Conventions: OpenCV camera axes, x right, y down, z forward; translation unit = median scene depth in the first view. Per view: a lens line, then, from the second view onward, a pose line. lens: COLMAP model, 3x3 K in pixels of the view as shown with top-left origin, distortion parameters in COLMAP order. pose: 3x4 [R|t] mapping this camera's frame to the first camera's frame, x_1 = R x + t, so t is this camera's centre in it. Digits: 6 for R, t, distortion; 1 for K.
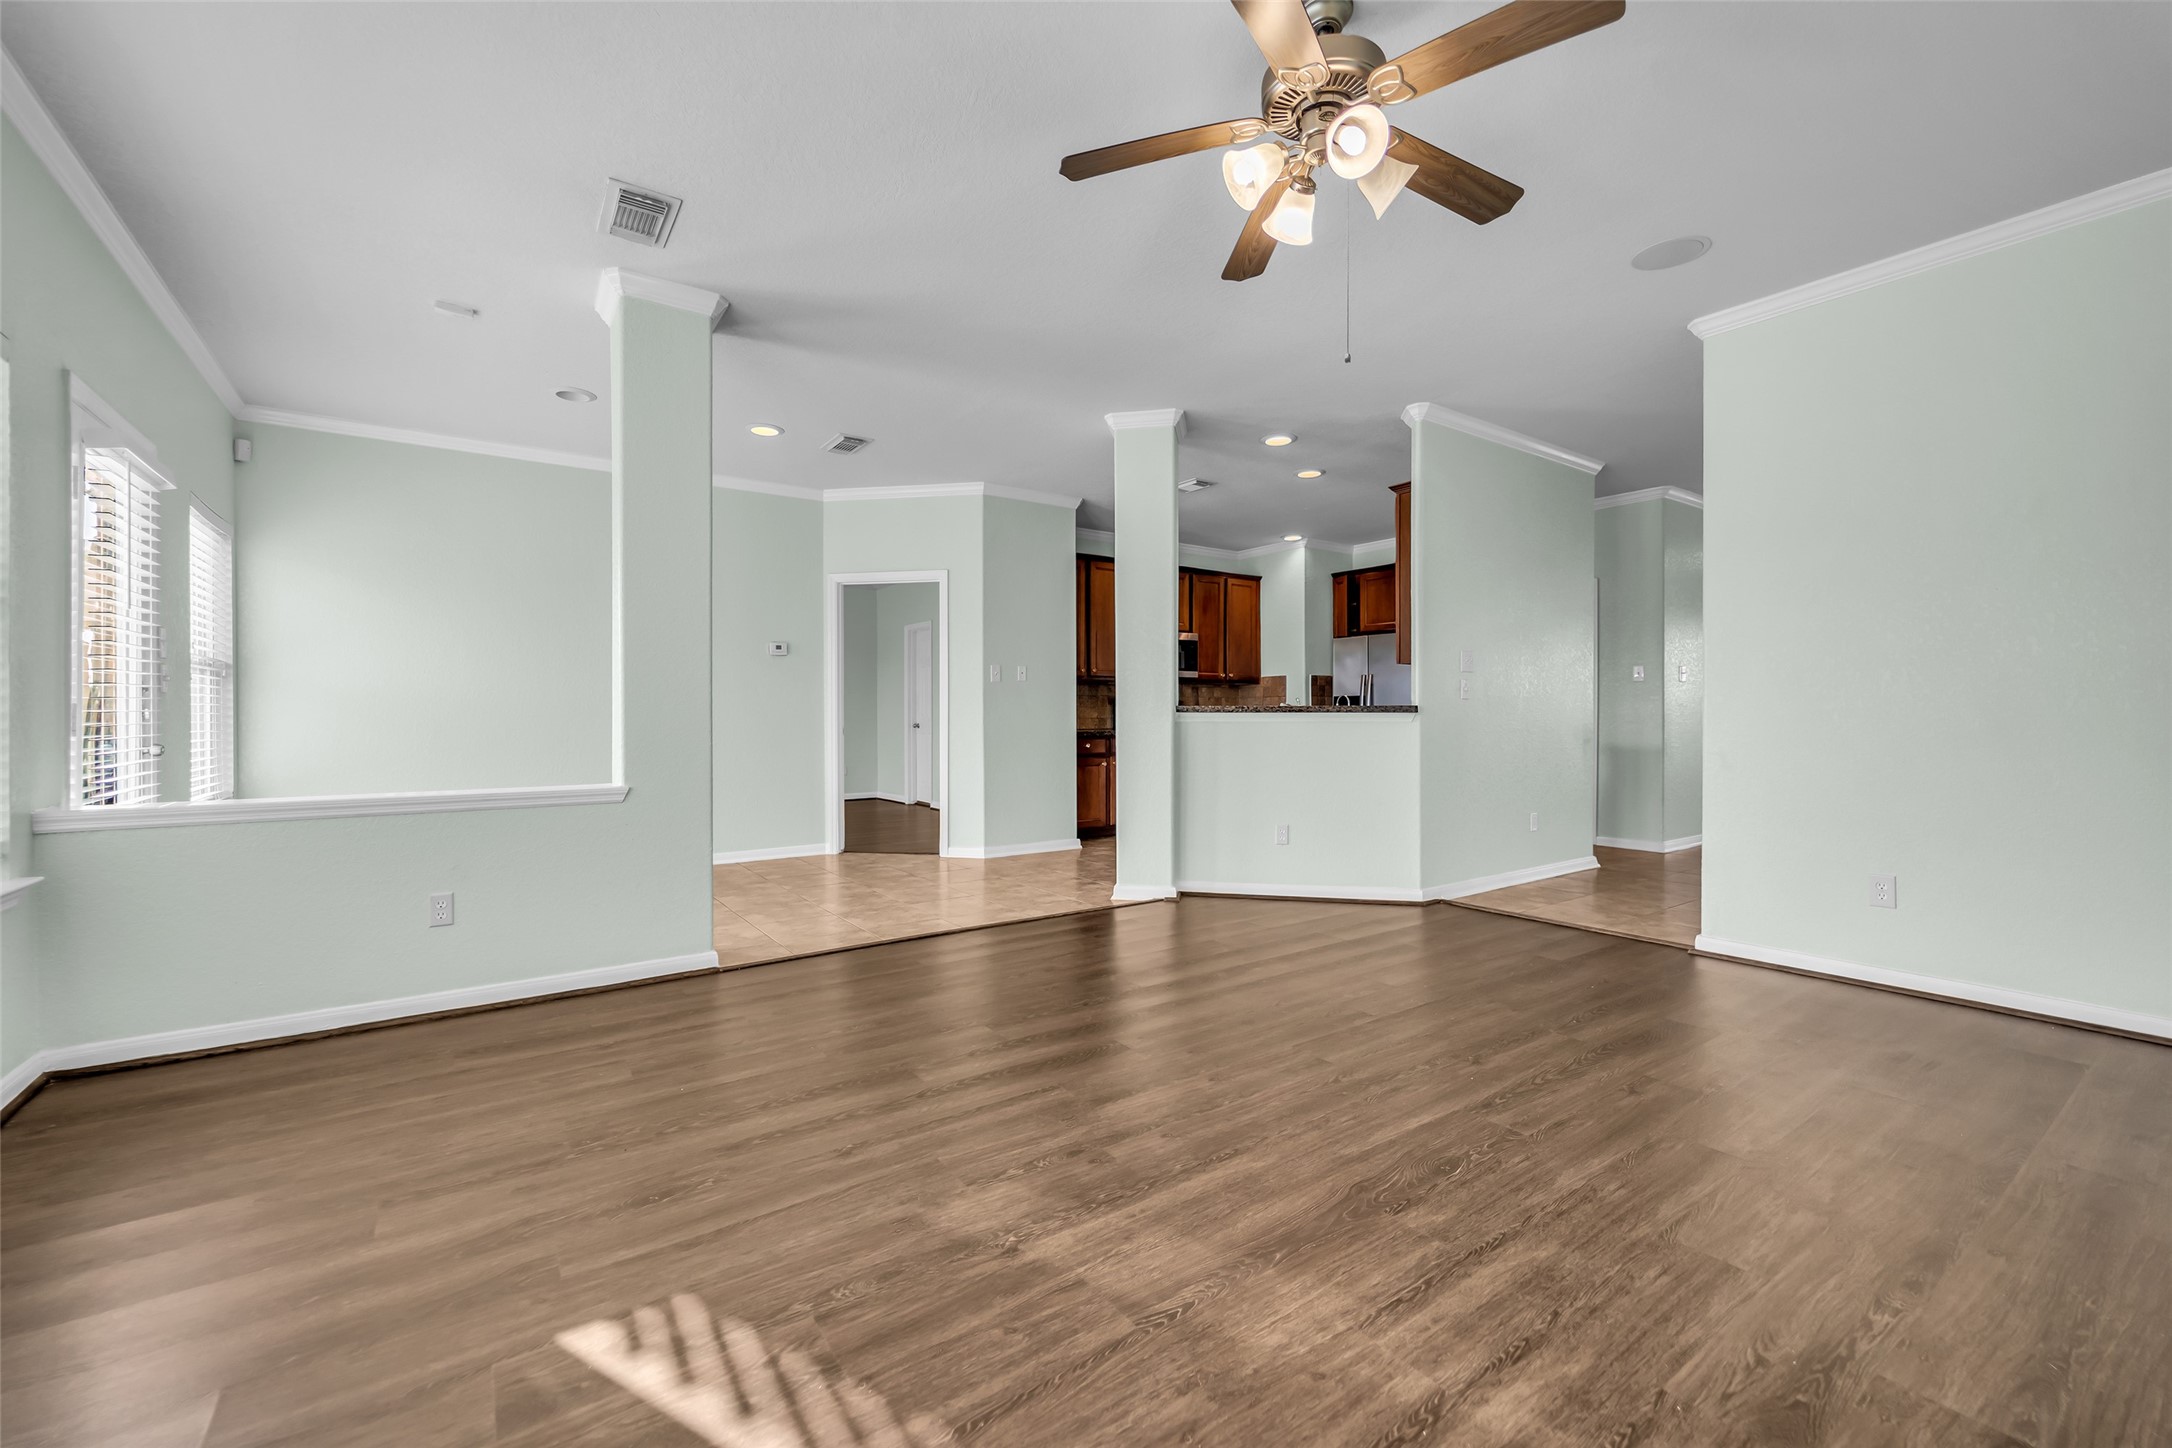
lens RADIAL K [[872.4, 0, 1057.4], [0, 872.4, 701.4], [0, 0, 1]] dist [0.003313, -0.002016]
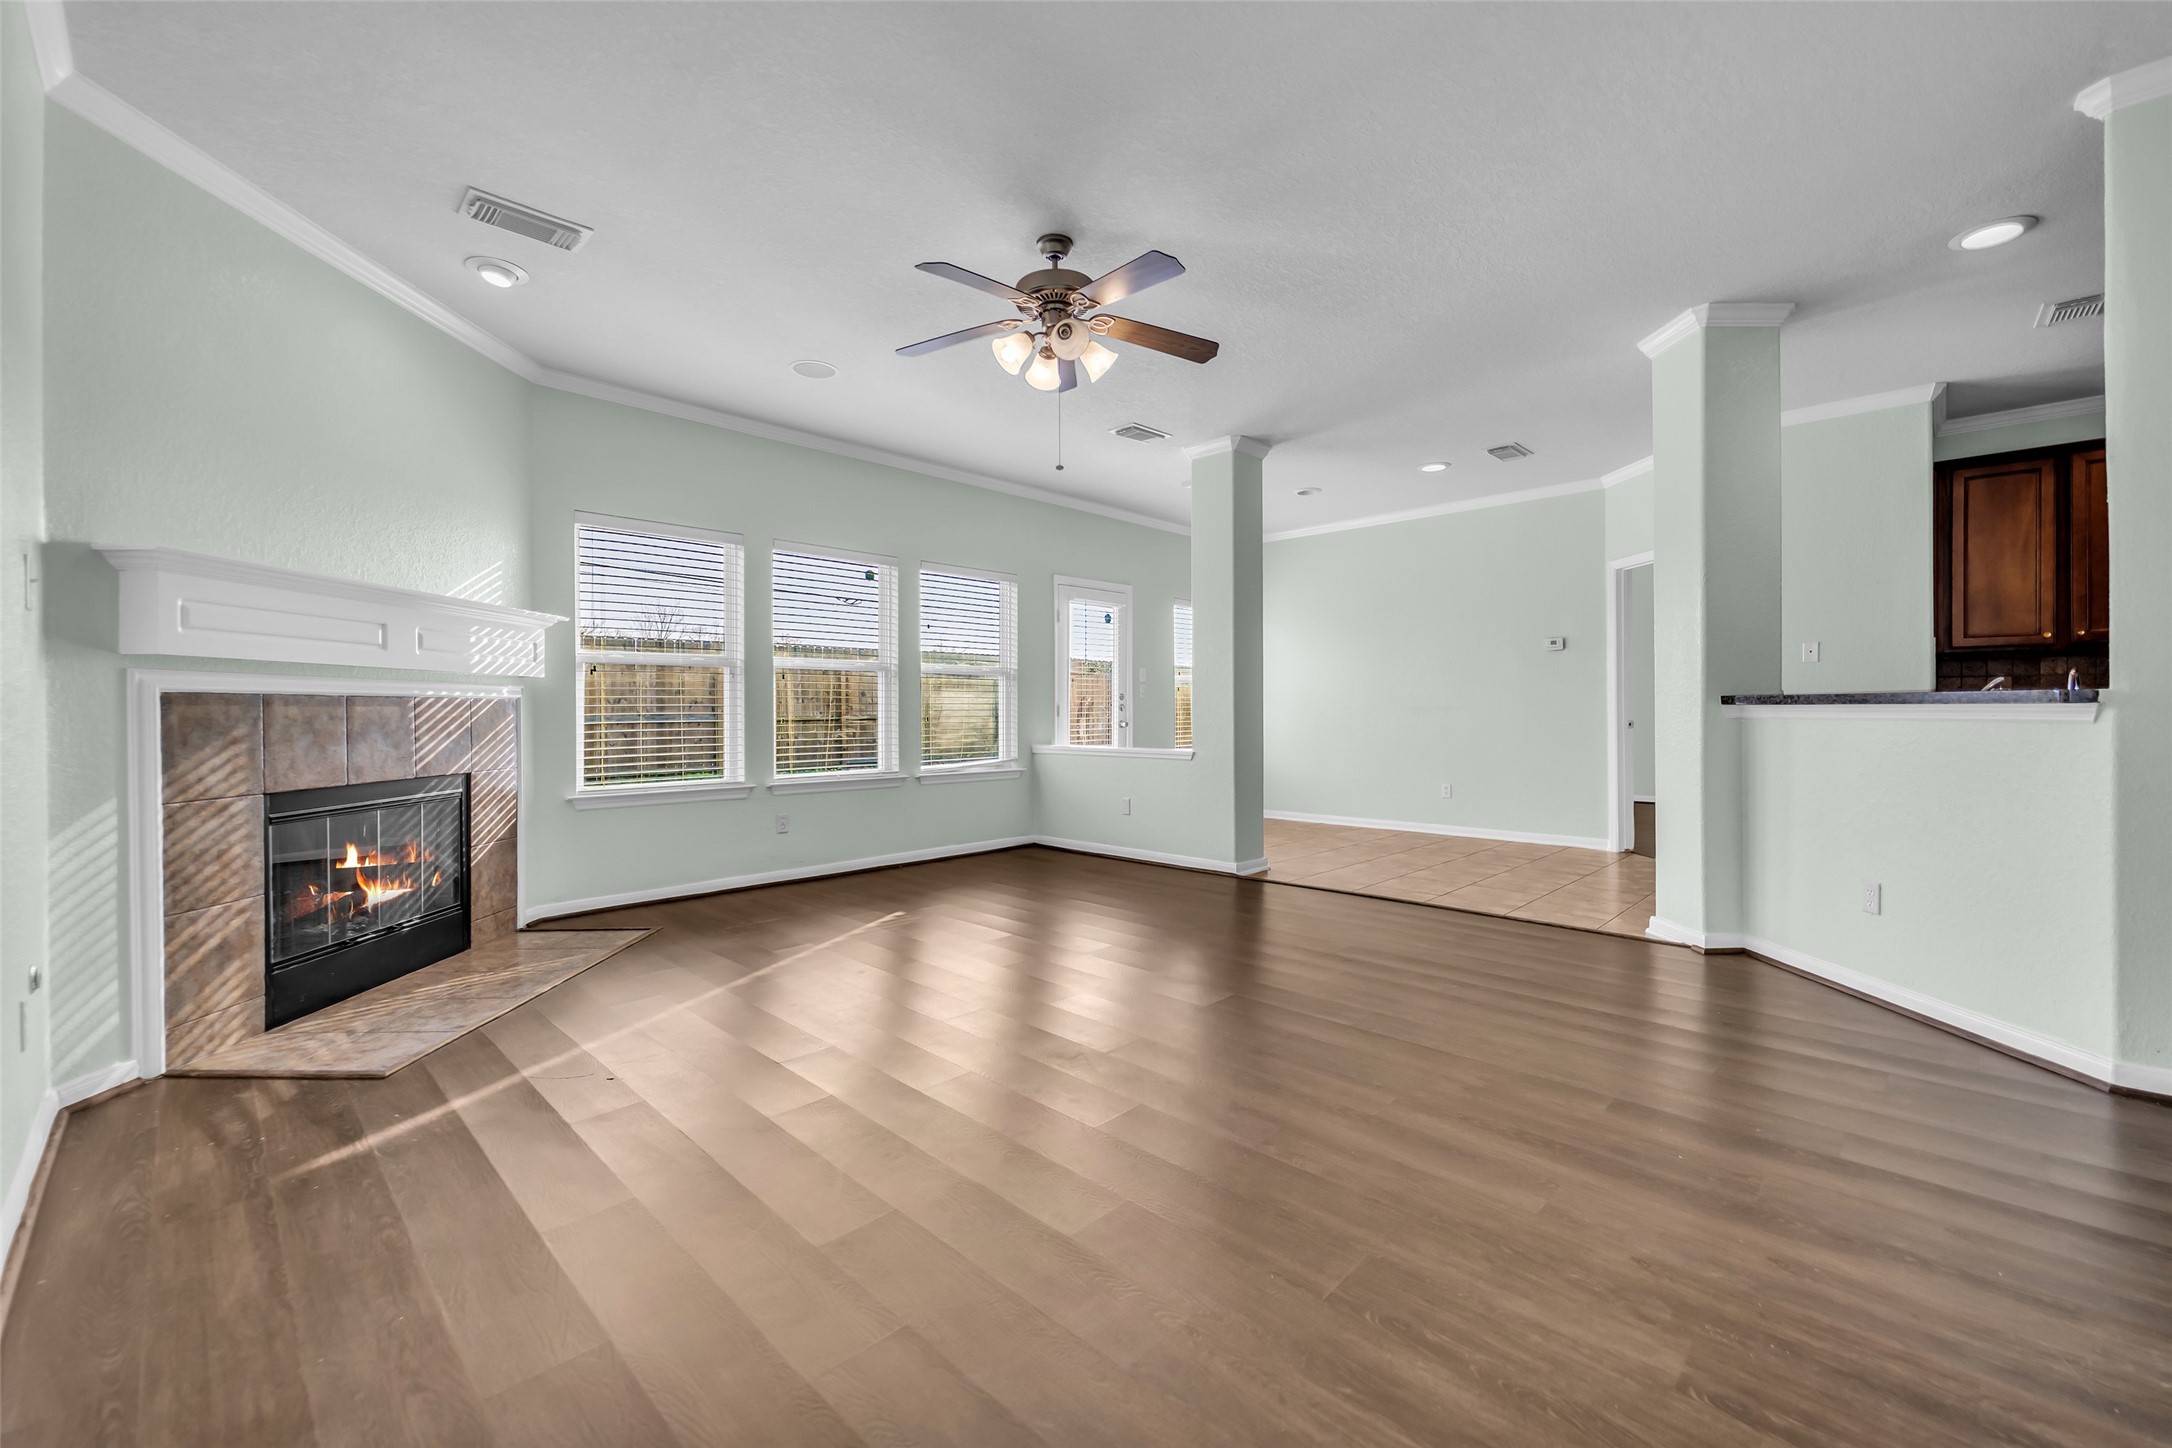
lens RADIAL K [[872.4, 0, 1097.2], [0, 872.4, 710.1], [0, 0, 1]] dist [0.003313, -0.002016]
pose [[0.209042, -0.000681, -0.977907, 0.757954], [0.019023, 0.999813, 0.003370, 0.004743], [0.977722, -0.019307, 0.209016, 0.322688]]
